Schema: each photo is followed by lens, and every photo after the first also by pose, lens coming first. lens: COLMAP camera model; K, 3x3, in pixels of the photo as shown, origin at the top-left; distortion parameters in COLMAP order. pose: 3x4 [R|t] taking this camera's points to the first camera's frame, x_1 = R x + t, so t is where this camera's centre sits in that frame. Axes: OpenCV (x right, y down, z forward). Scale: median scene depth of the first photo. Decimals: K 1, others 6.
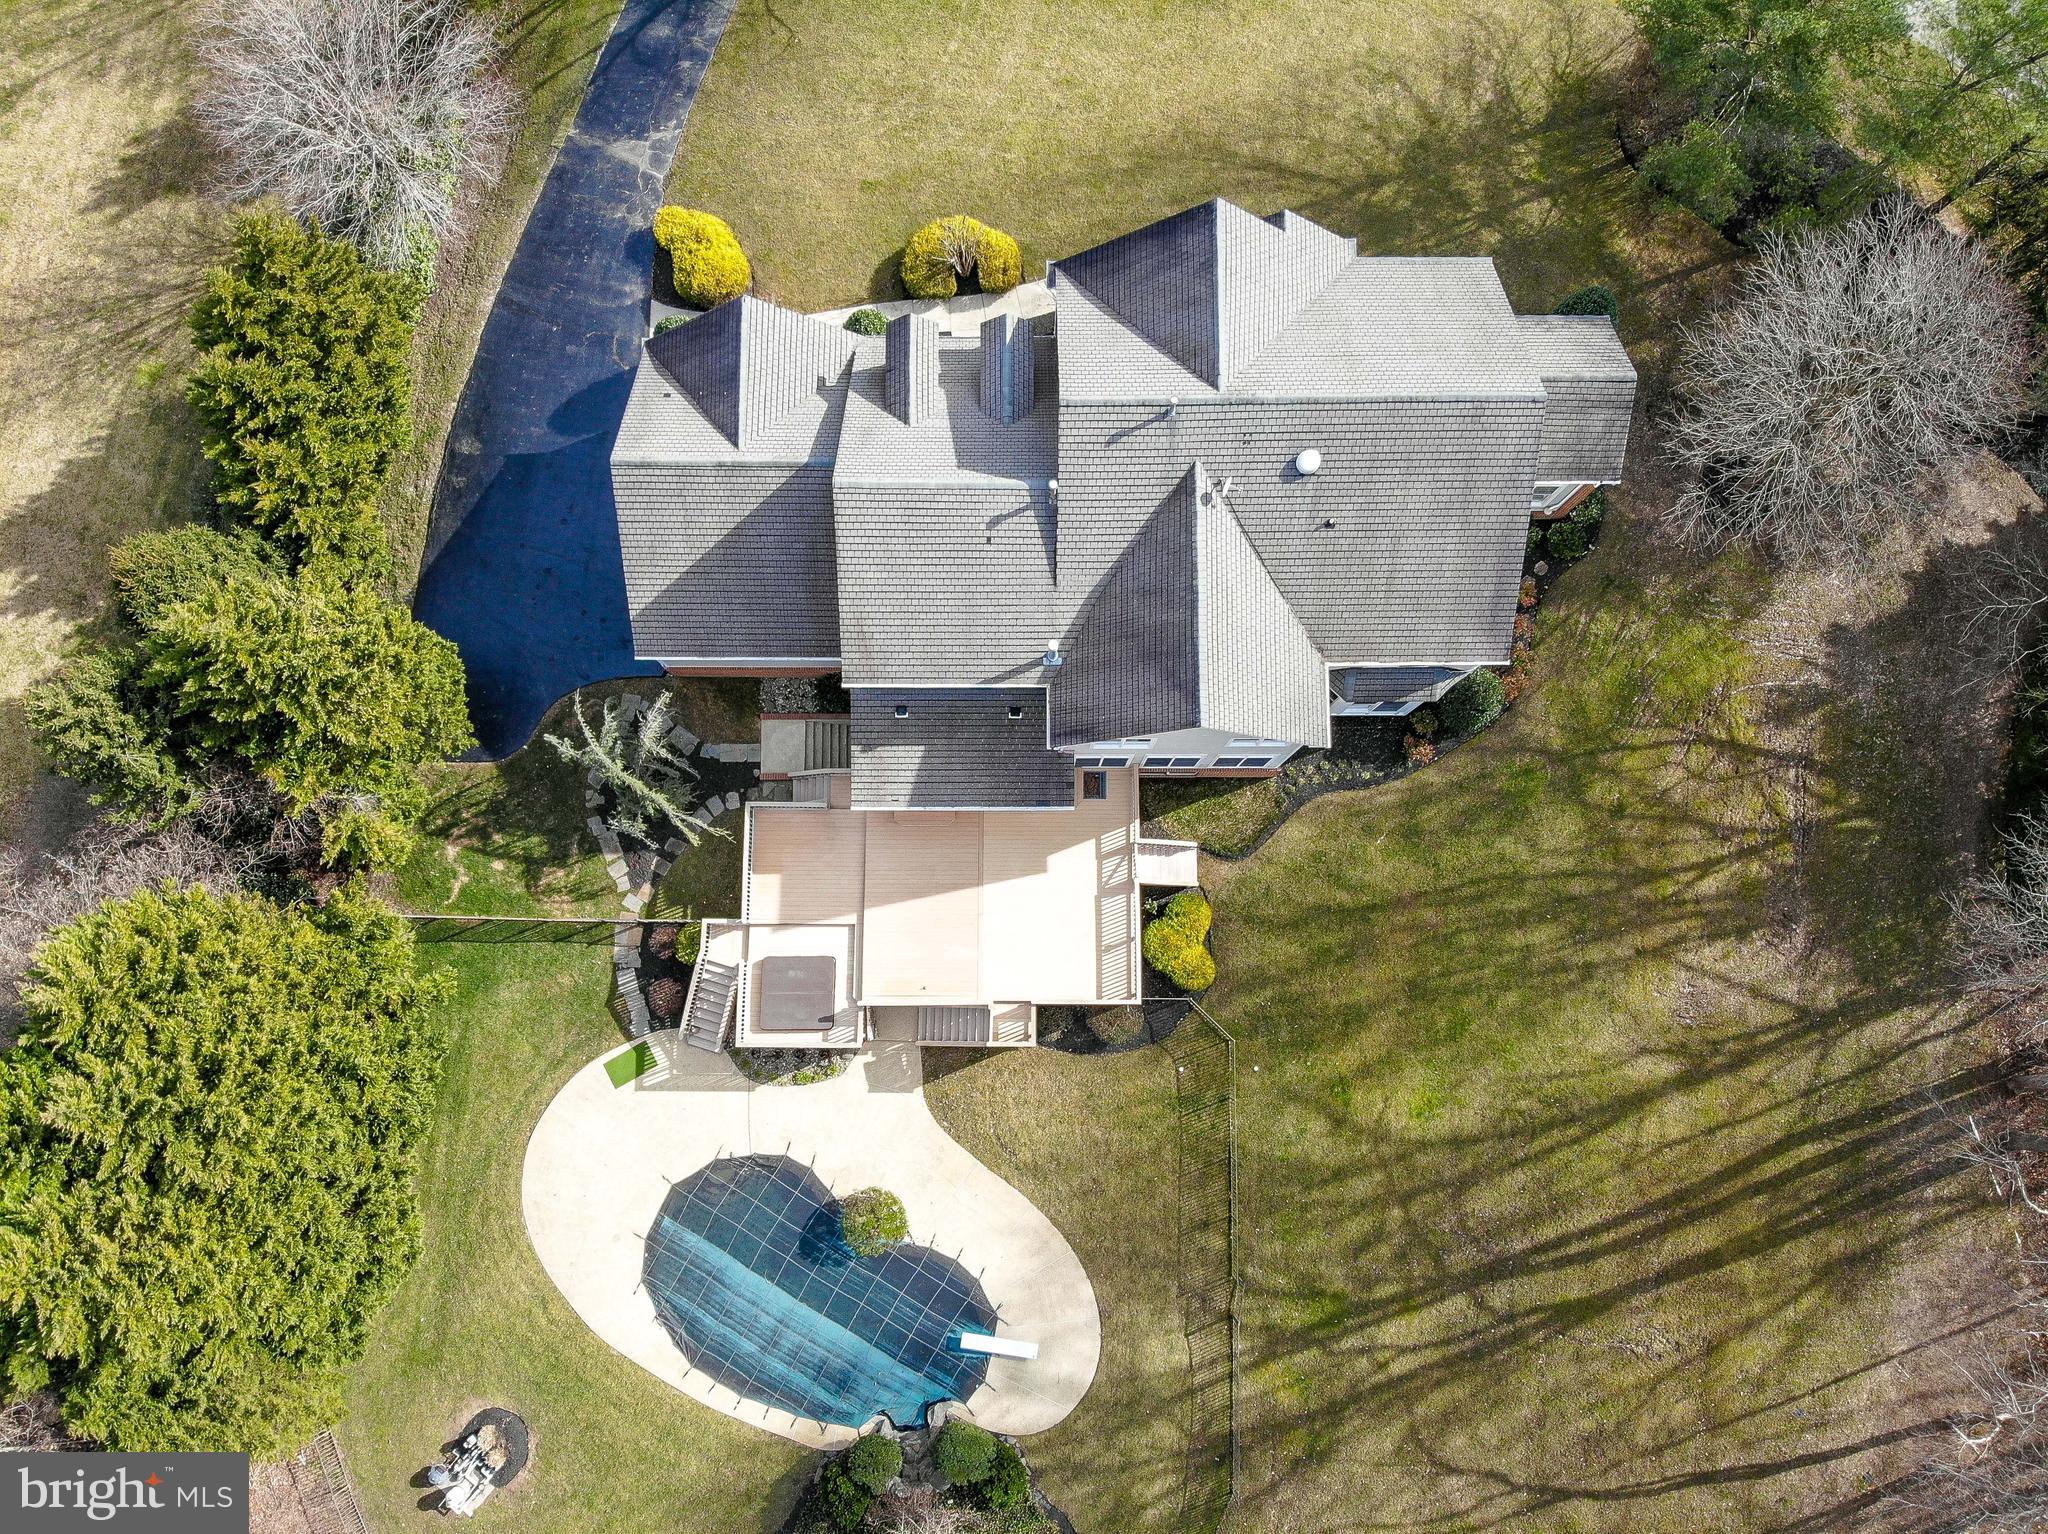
lens RADIAL K [[1480.1, 0, 1030.0], [0, 1480.1, 770.1], [0, 0, 1]] dist [0.031628, -0.144952]
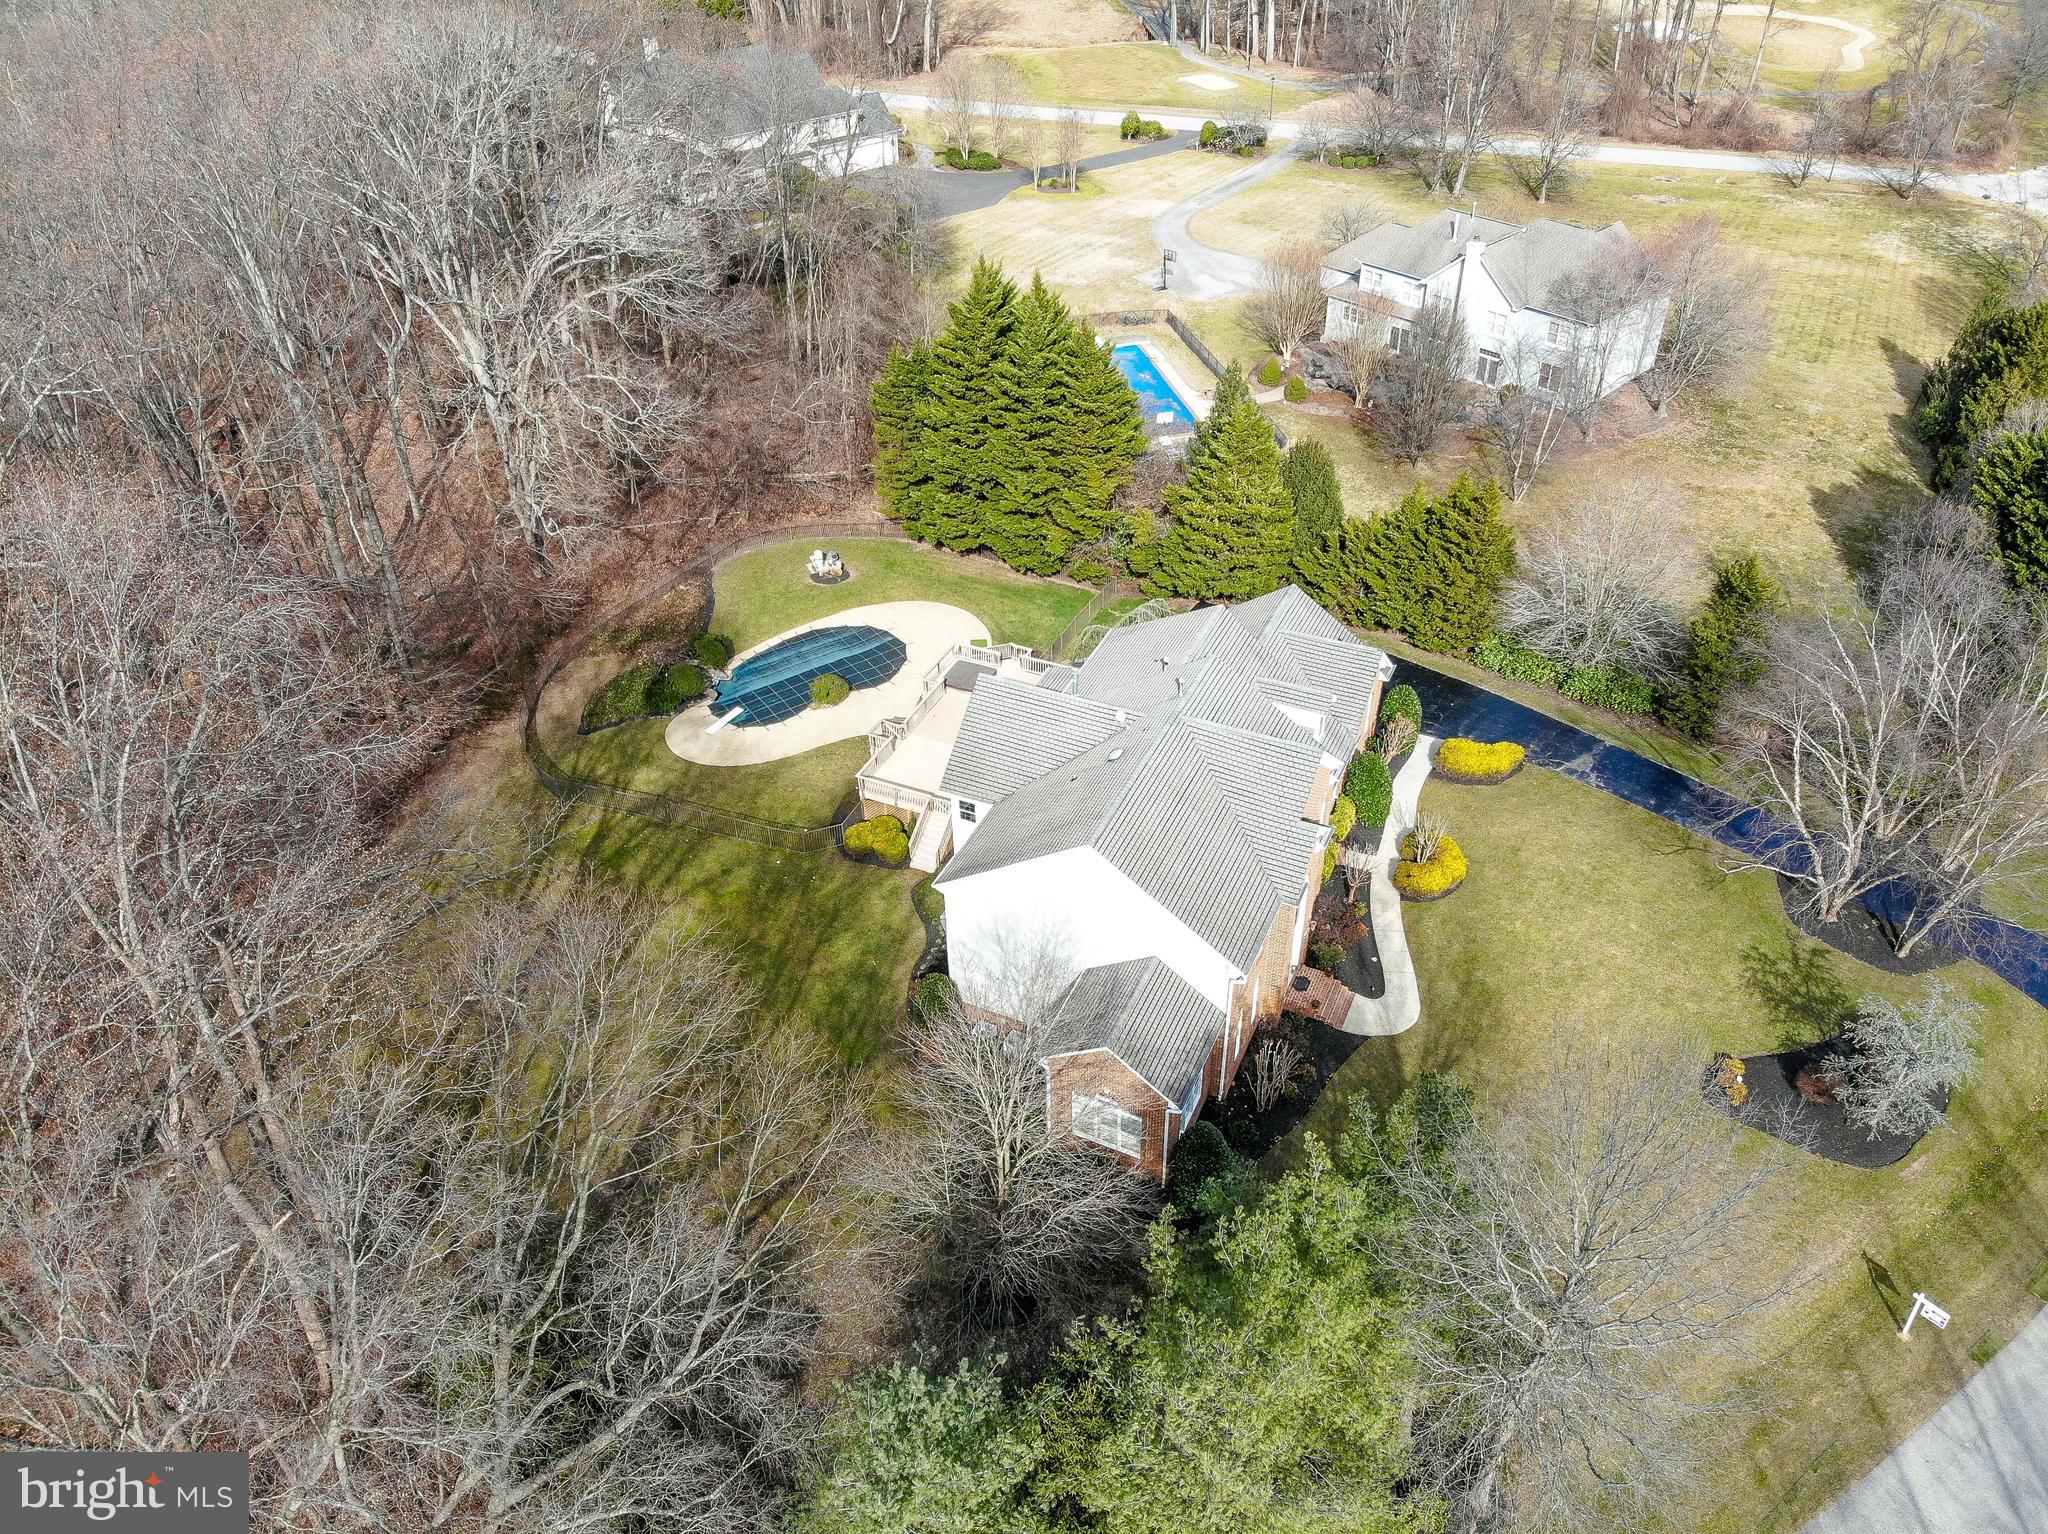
lens RADIAL K [[1480.1, 0, 1016.5], [0, 1480.1, 777.7], [0, 0, 1]] dist [0.031628, -0.144952]
pose [[-0.430582, 0.561956, -0.706260, 1.011245], [-0.890417, -0.136604, 0.434163, -0.605701], [0.147503, 0.815809, 0.559195, 0.182470]]
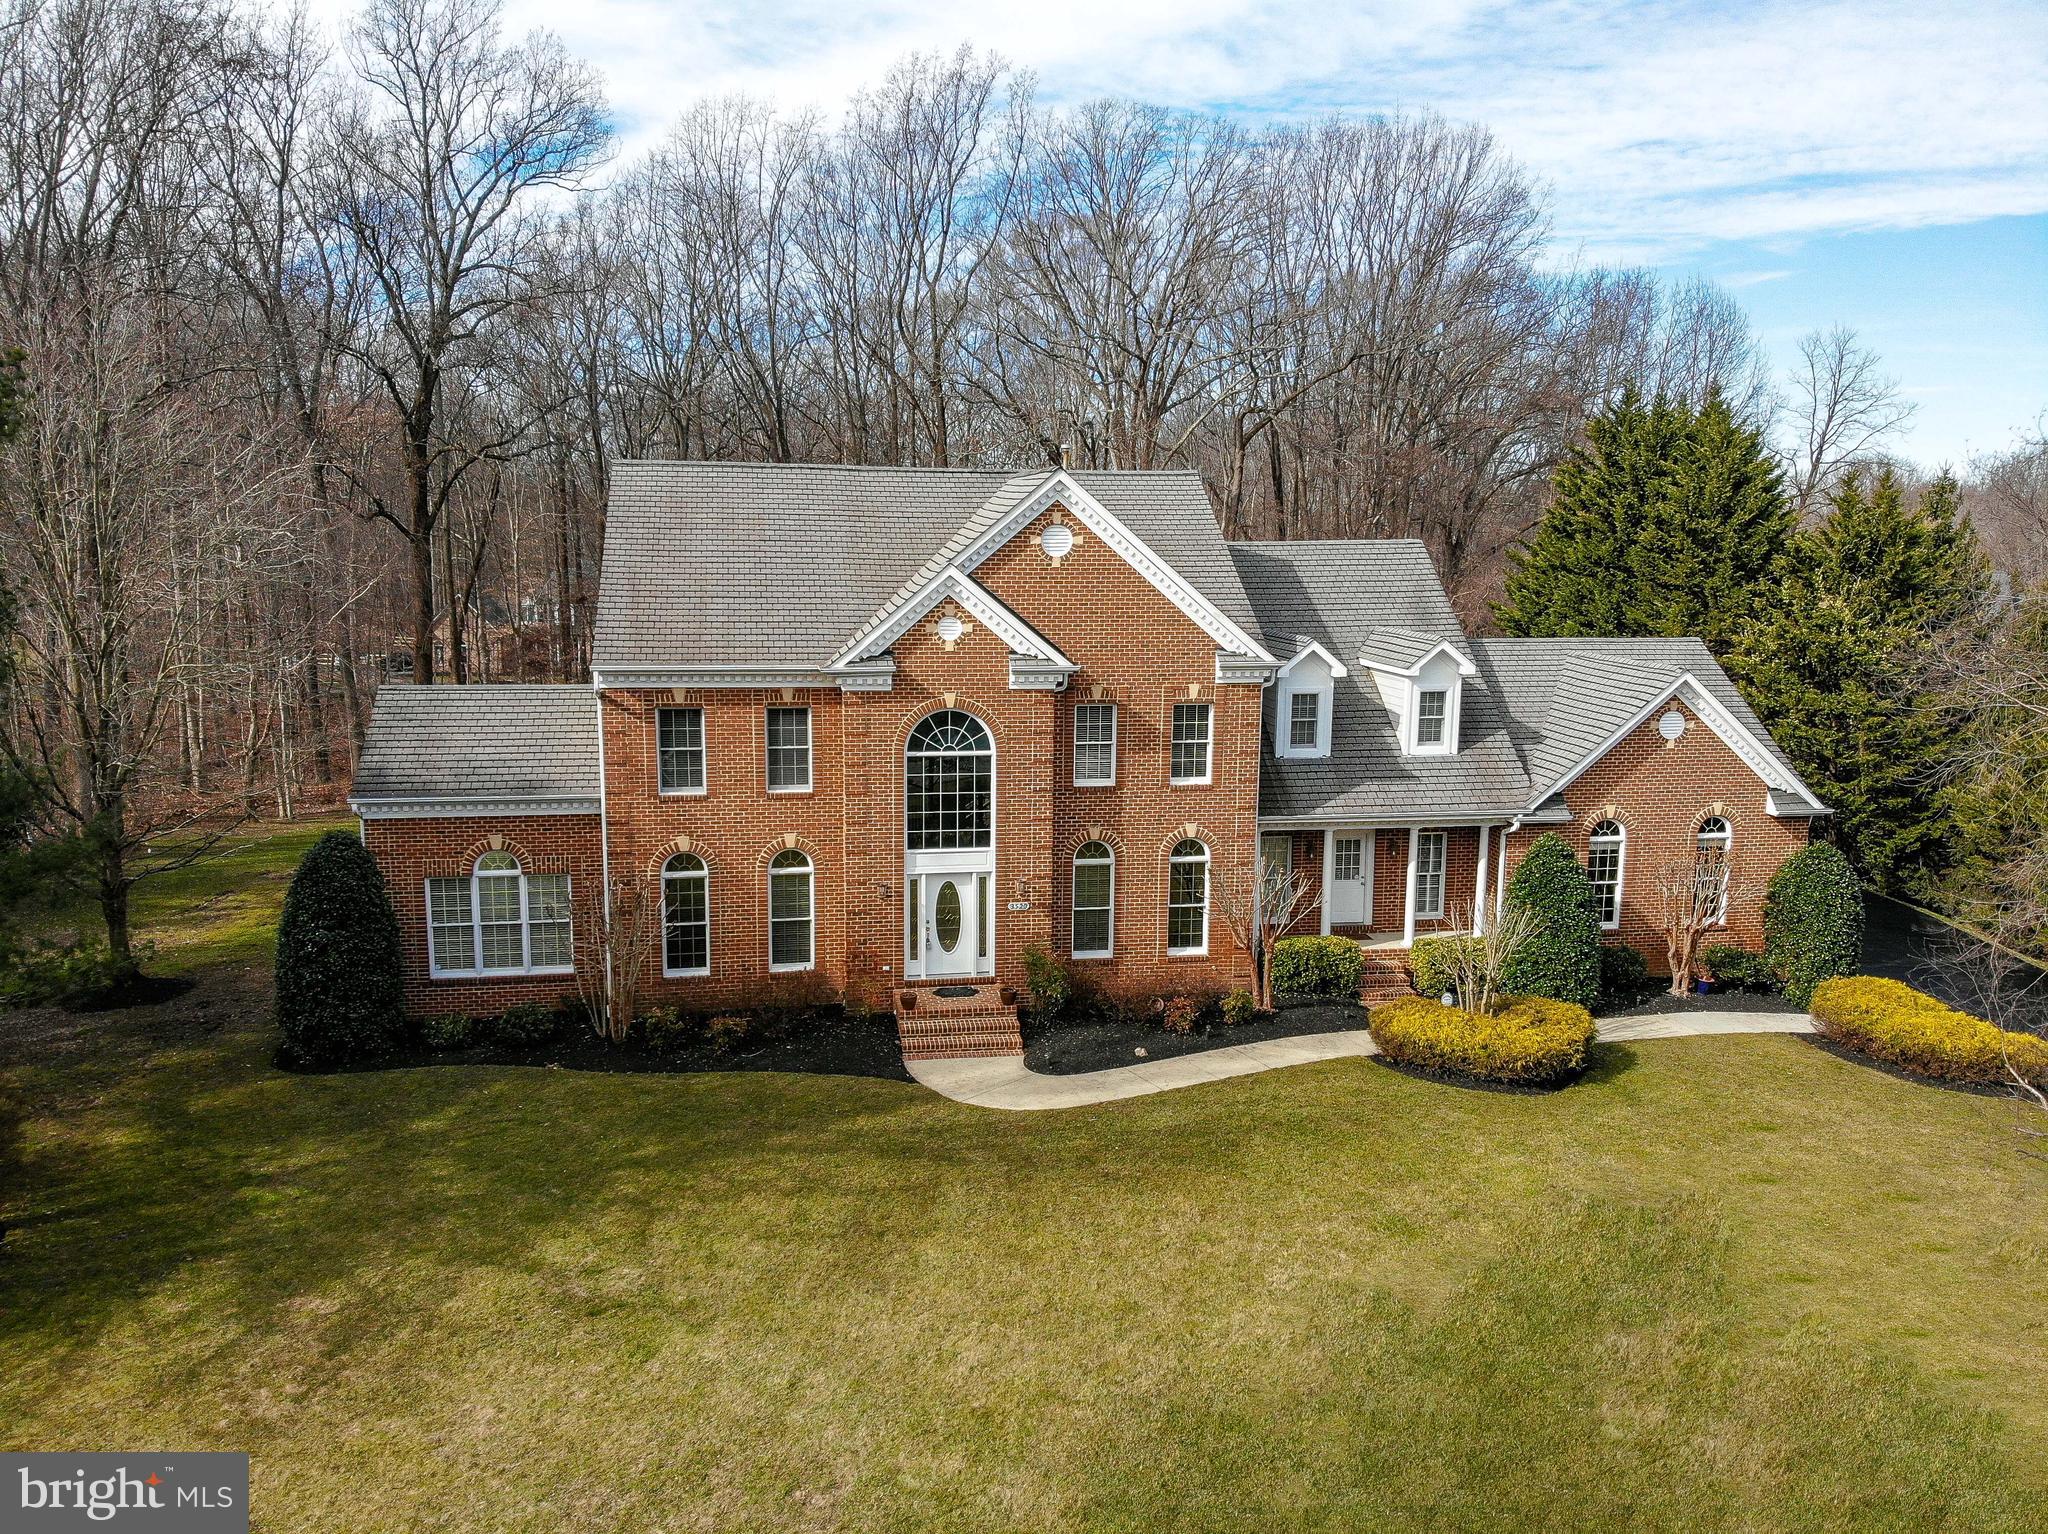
lens RADIAL K [[1480.1, 0, 1019.4], [0, 1480.1, 773.3], [0, 0, 1]] dist [0.031628, -0.144952]
pose [[-0.991061, 0.012672, -0.132804, 0.201477], [-0.132962, -0.012619, 0.991041, -0.906279], [0.010883, 0.999840, 0.014191, 0.938888]]
